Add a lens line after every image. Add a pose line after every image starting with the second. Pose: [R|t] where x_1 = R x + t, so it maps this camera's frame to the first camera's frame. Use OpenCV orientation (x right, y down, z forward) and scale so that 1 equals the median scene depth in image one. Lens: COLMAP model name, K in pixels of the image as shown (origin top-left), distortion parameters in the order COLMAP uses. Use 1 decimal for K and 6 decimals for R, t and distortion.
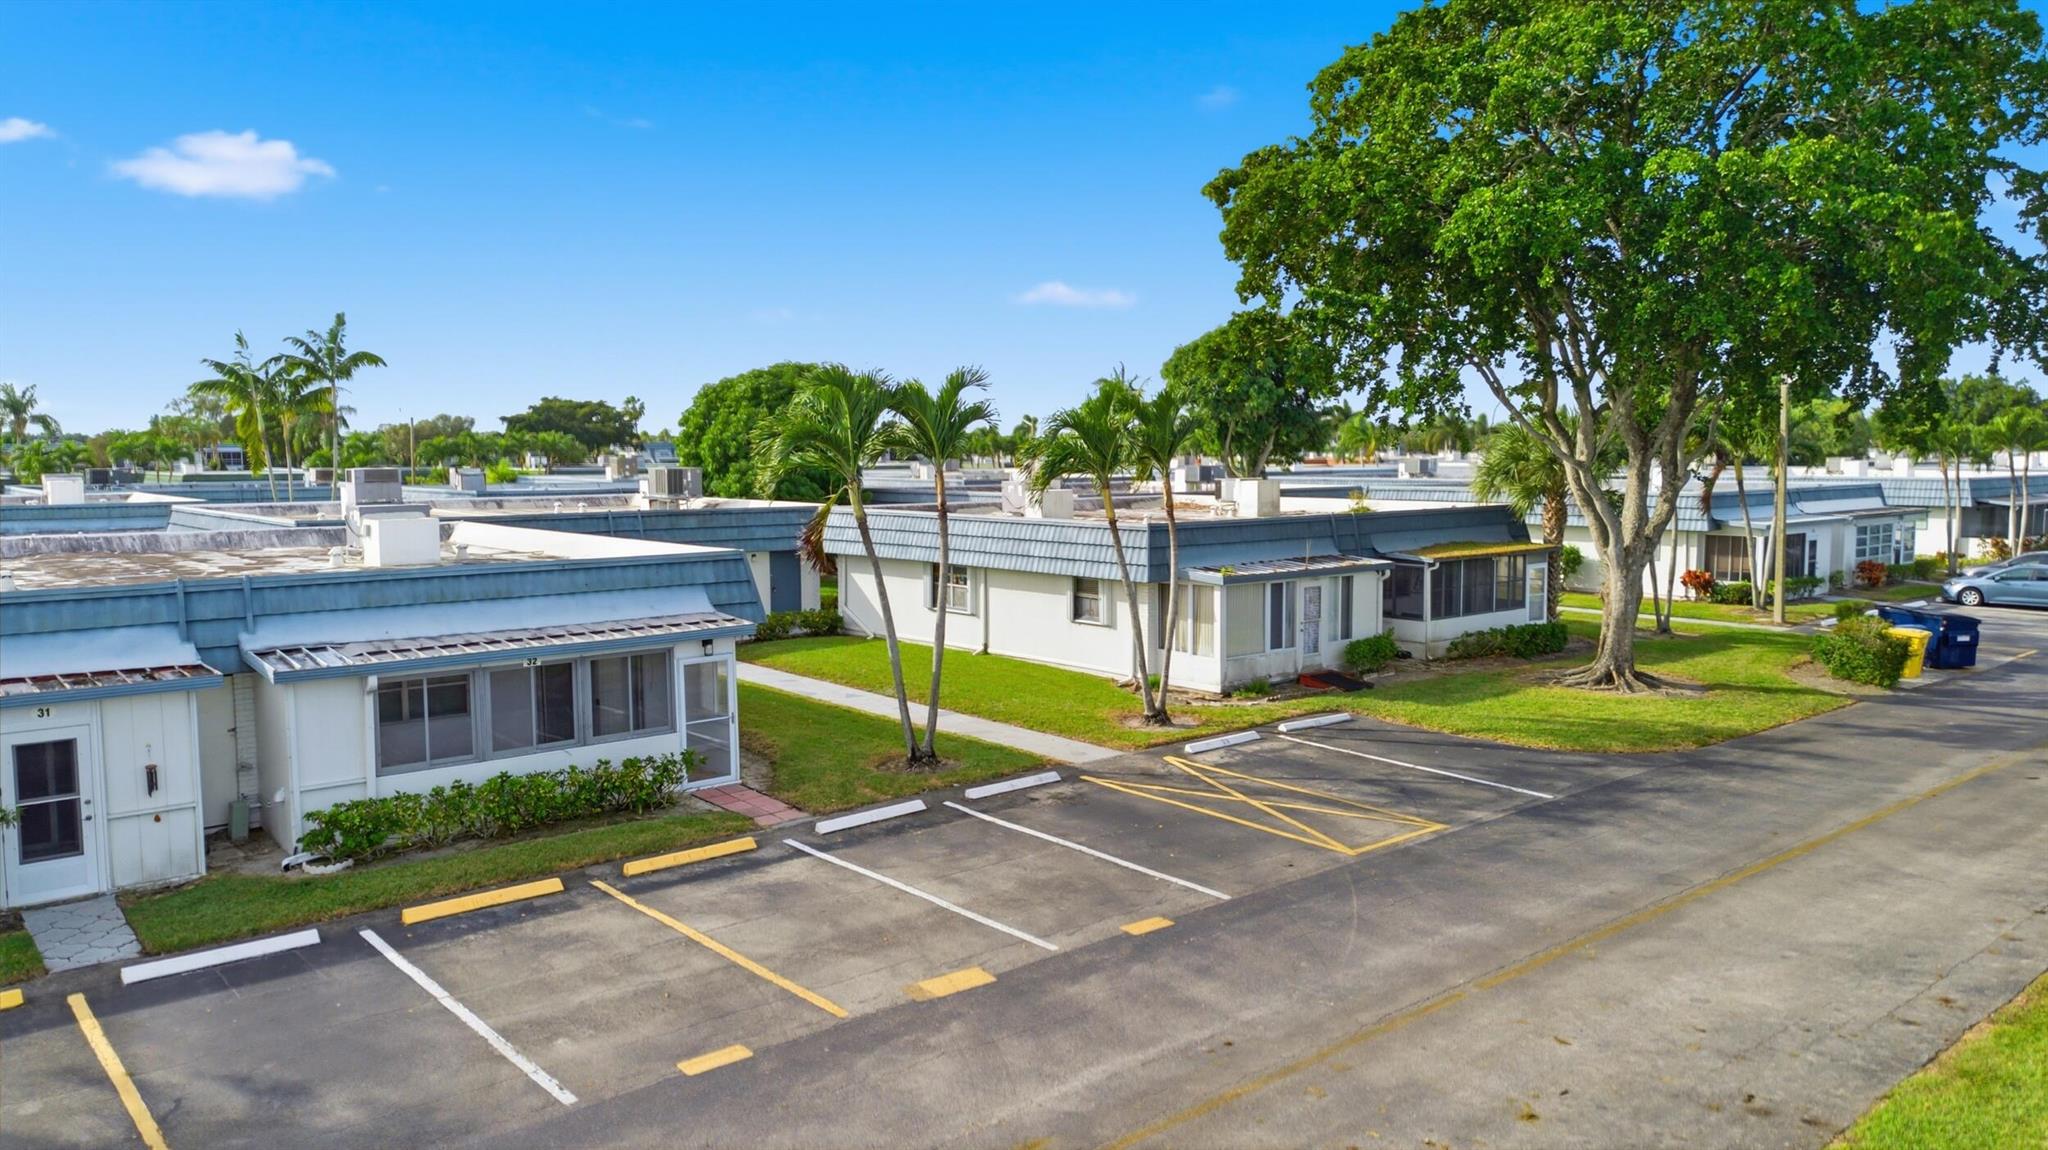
lens RADIAL K [[1458.5, 0, 1024.0], [0, 1458.5, 575.0], [0, 0, 1]] dist [0.000802, 0.000417]
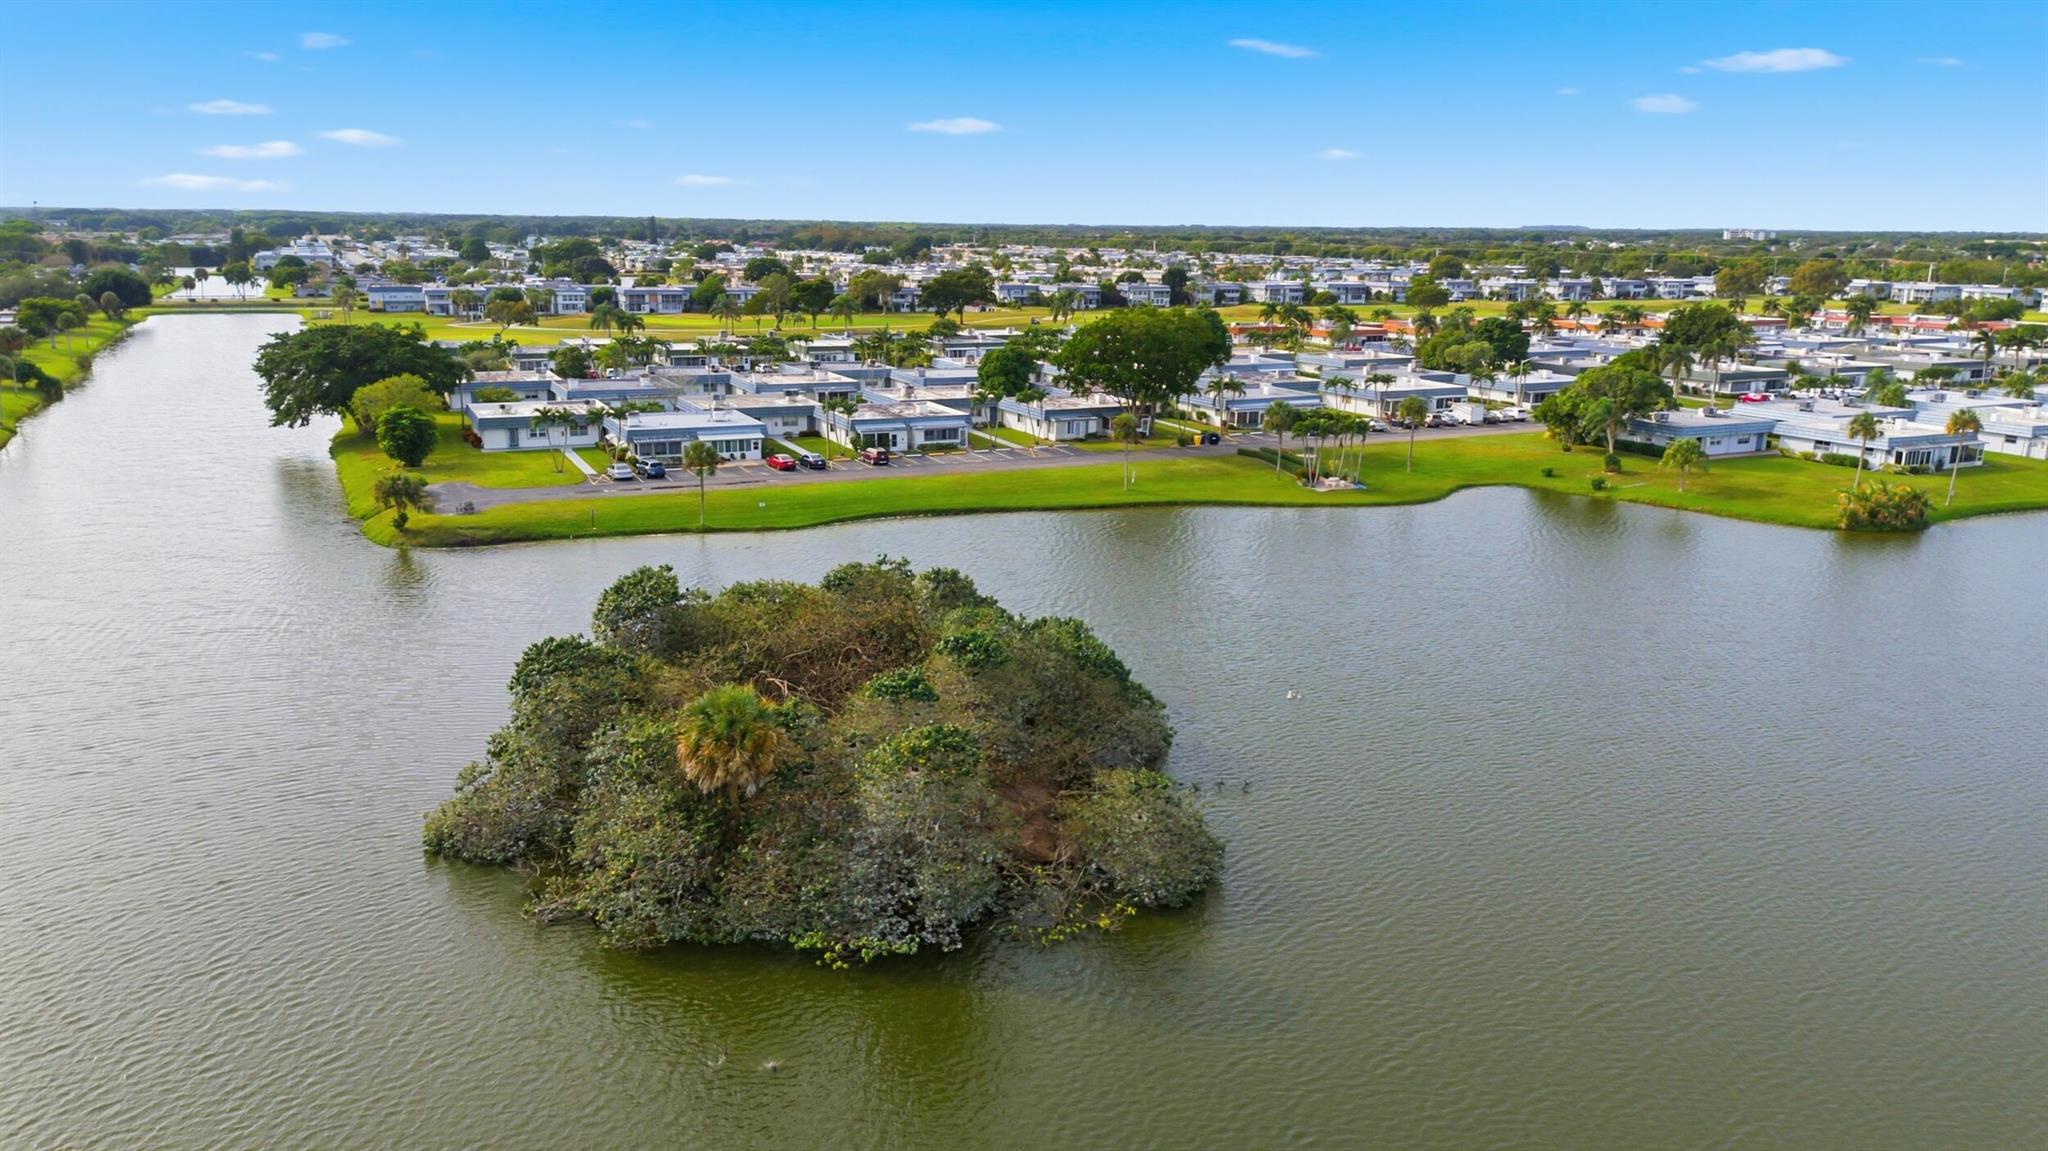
lens RADIAL K [[1458.5, 0, 1024.0], [0, 1458.5, 575.5], [0, 0, 1]] dist [0.000802, 0.000417]
pose [[0.972847, 0.068222, -0.221165, 1.842184], [-0.036493, 0.988832, 0.144500, -0.303846], [0.228553, -0.132505, 0.964472, -6.417908]]
